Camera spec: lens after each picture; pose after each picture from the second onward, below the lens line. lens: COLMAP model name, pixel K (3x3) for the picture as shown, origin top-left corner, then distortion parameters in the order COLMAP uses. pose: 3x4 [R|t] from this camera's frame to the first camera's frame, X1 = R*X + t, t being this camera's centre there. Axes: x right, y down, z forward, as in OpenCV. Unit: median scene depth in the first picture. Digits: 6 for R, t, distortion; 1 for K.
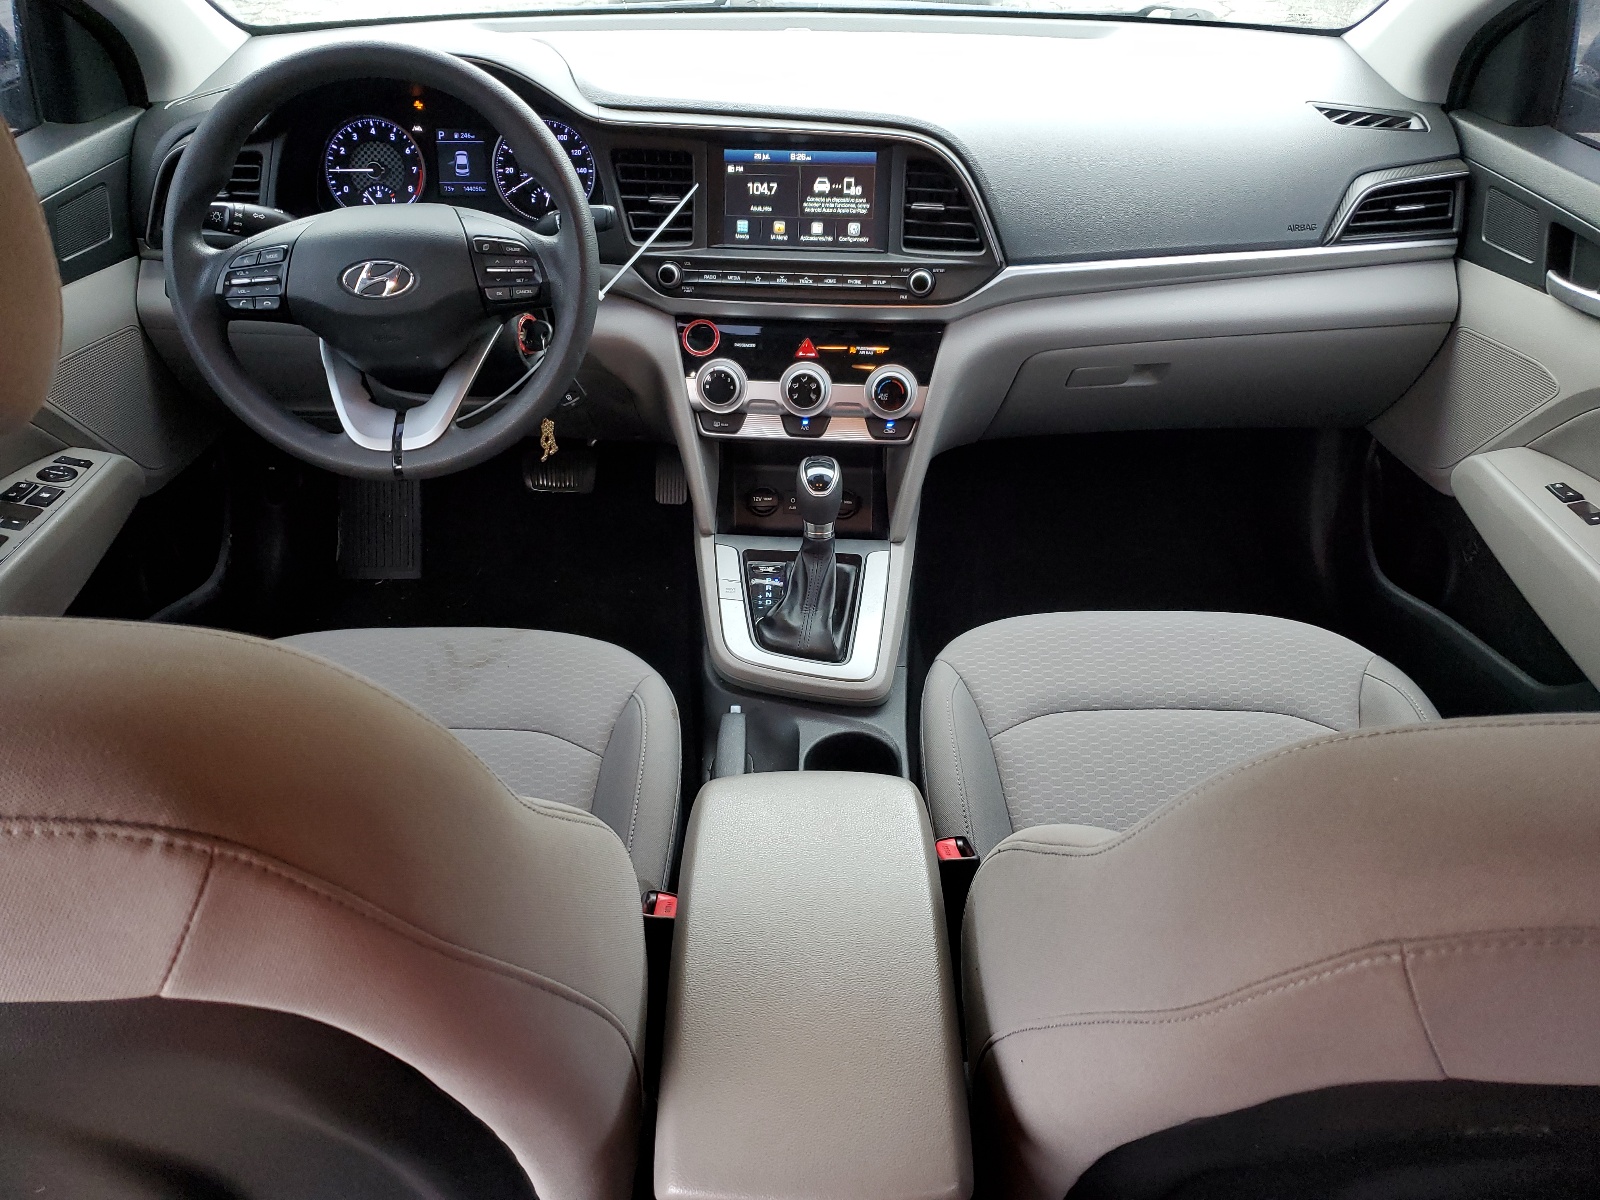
lens RADIAL K [[1242.5, 0, 799.7], [0, 1242.5, 596.2], [0, 0, 1]] dist [-0.014619, -0.002687]
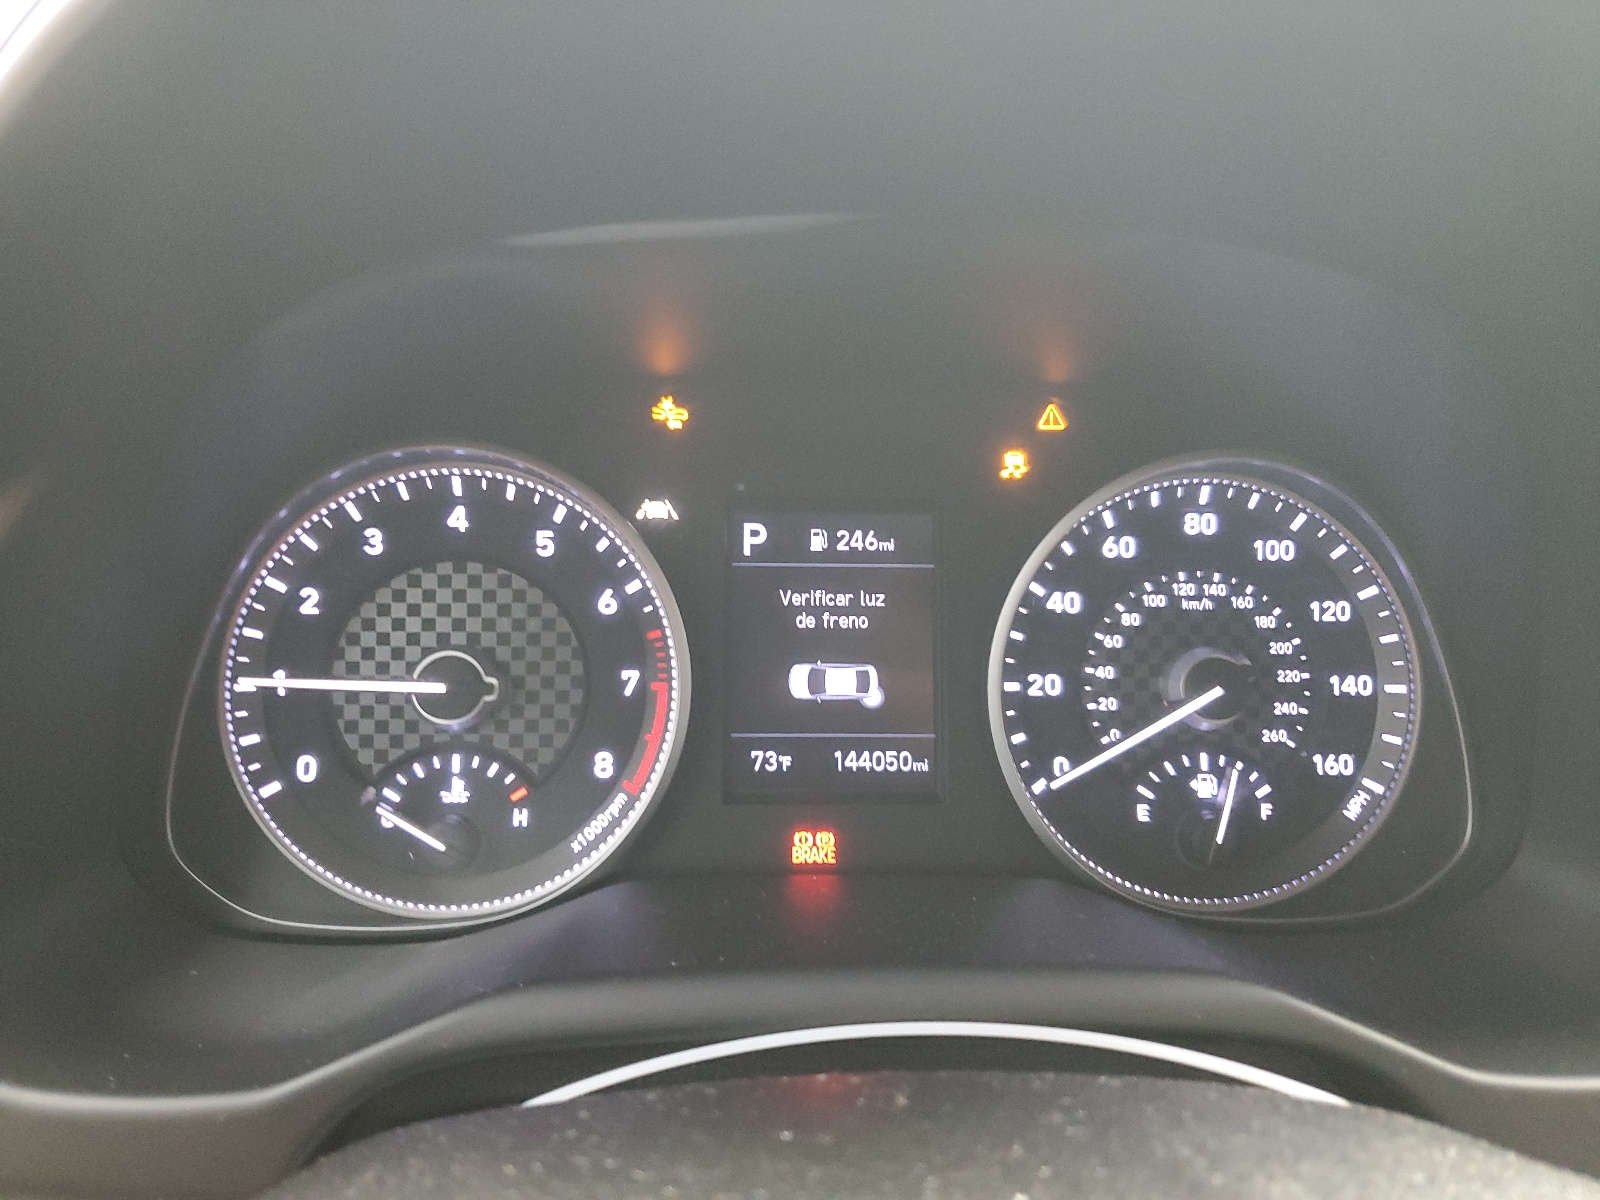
lens RADIAL K [[1242.5, 0, 798.1], [0, 1242.5, 602.9], [0, 0, 1]] dist [-0.014619, -0.002687]
pose [[0.999317, 0.000649, 0.036947, -0.289829], [0.011907, 0.940856, -0.338596, -0.282982], [-0.034982, 0.338805, 0.940206, 0.786909]]
